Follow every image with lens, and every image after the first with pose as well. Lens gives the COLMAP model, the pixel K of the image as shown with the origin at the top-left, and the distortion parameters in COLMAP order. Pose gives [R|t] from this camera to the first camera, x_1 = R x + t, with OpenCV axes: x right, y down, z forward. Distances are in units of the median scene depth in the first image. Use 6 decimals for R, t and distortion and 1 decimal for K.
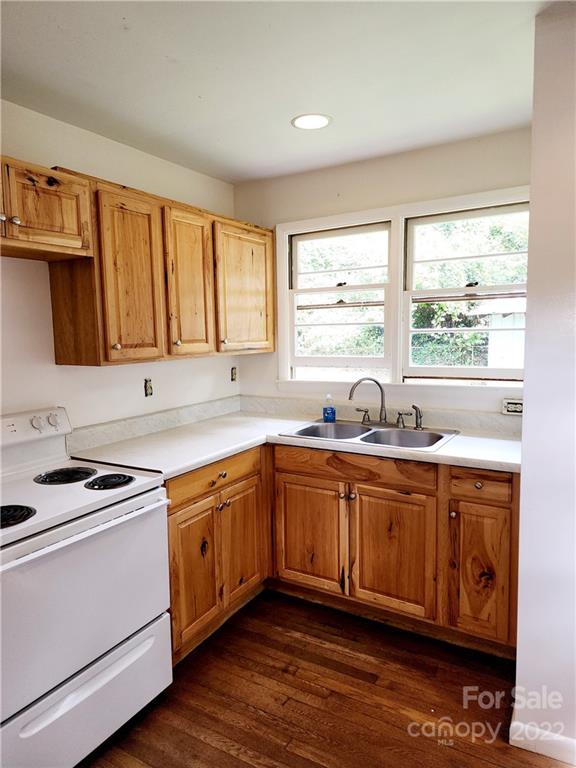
lens RADIAL K [[516.9, 0, 288.0], [0, 516.9, 384.0], [0, 0, 1]] dist [0.074953, -0.073451]
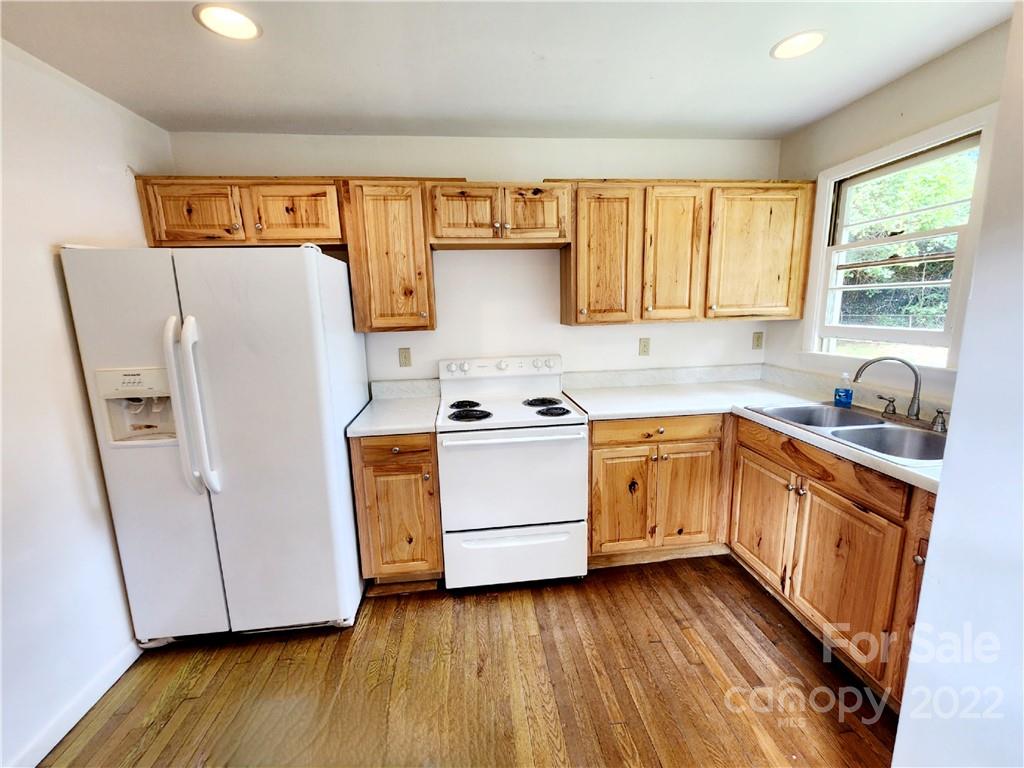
lens RADIAL K [[425.7, 0, 509.4], [0, 425.7, 379.5], [0, 0, 1]] dist [-0.000051, -0.000268]
pose [[0.596171, 0.140473, -0.790473, 0.372310], [-0.070184, 0.989924, 0.122985, -0.019957], [0.799784, -0.017841, 0.600023, 0.200770]]
